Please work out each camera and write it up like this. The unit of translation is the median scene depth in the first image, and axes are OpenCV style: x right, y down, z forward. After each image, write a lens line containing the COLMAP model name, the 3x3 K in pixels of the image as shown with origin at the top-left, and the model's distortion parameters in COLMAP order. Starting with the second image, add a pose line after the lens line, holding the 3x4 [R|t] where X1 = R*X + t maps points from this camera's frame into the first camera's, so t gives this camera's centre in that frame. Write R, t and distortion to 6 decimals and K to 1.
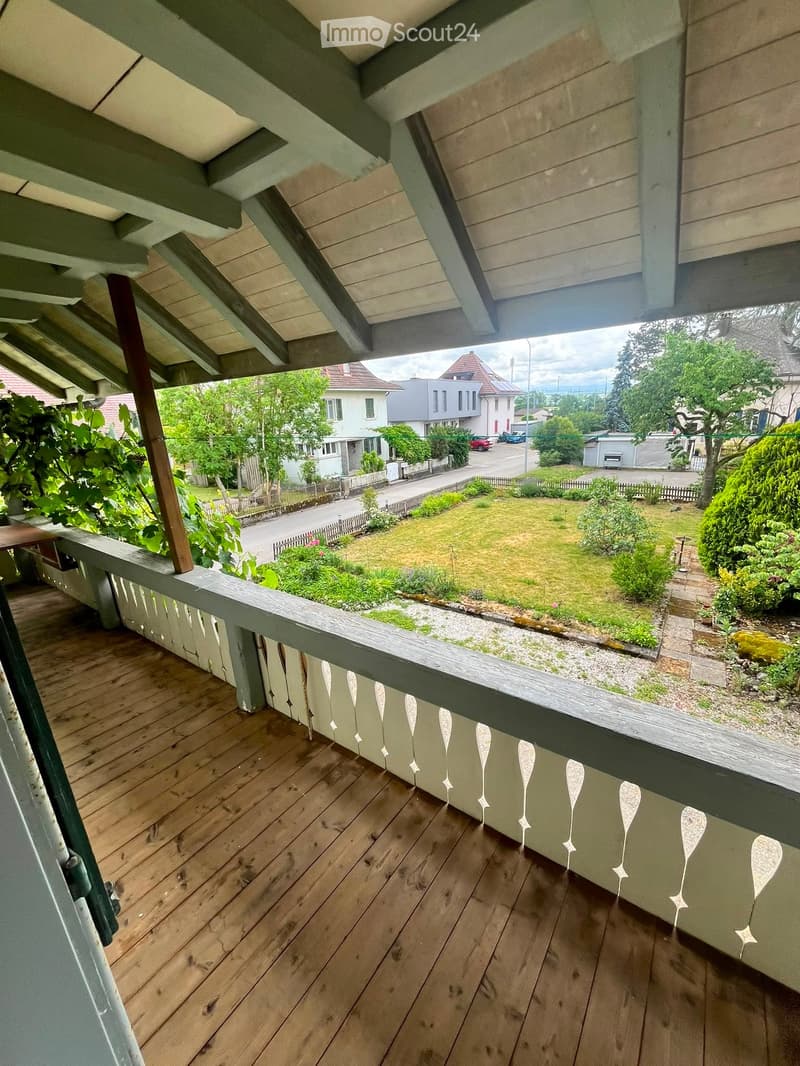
lens RADIAL K [[429.7, 0, 400.0], [0, 429.7, 533.0], [0, 0, 1]] dist [-0.000359, 0.000072]
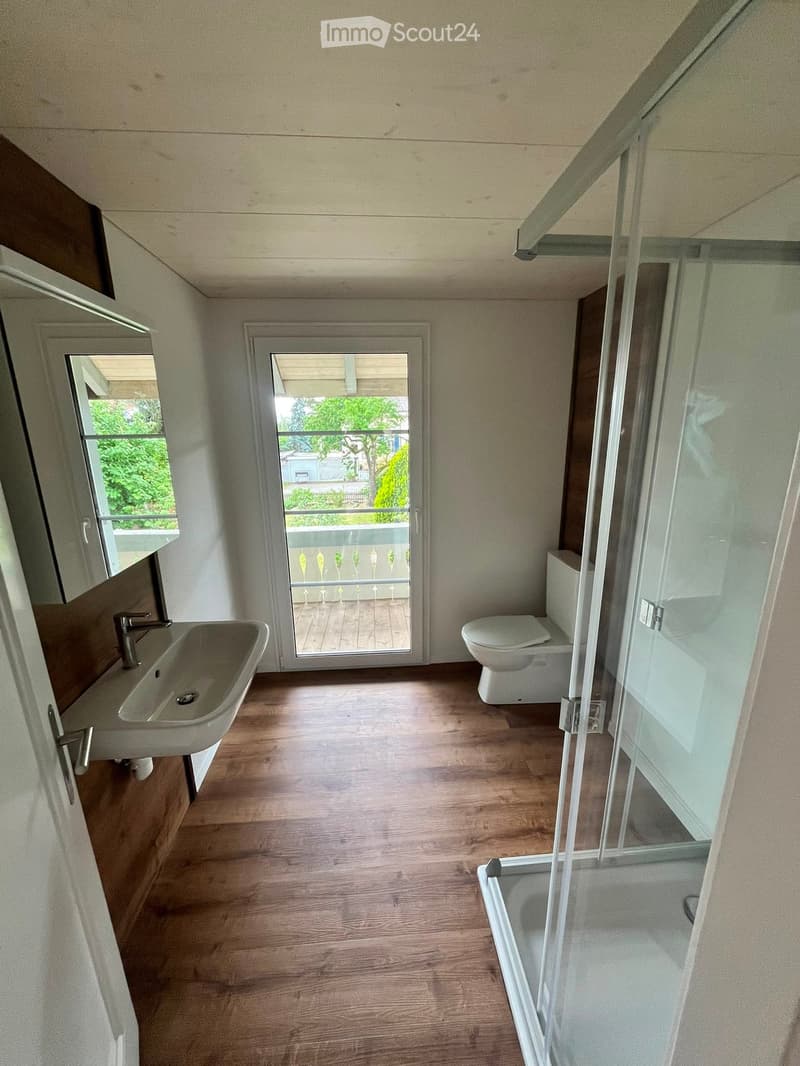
lens RADIAL K [[429.7, 0, 400.0], [0, 429.7, 533.0], [0, 0, 1]] dist [-0.000359, 0.000072]
pose [[0.770885, -0.127298, 0.624124, -0.084685], [0.157870, 0.987439, 0.006408, 0.031962], [-0.617100, 0.093591, 0.781299, -0.105854]]
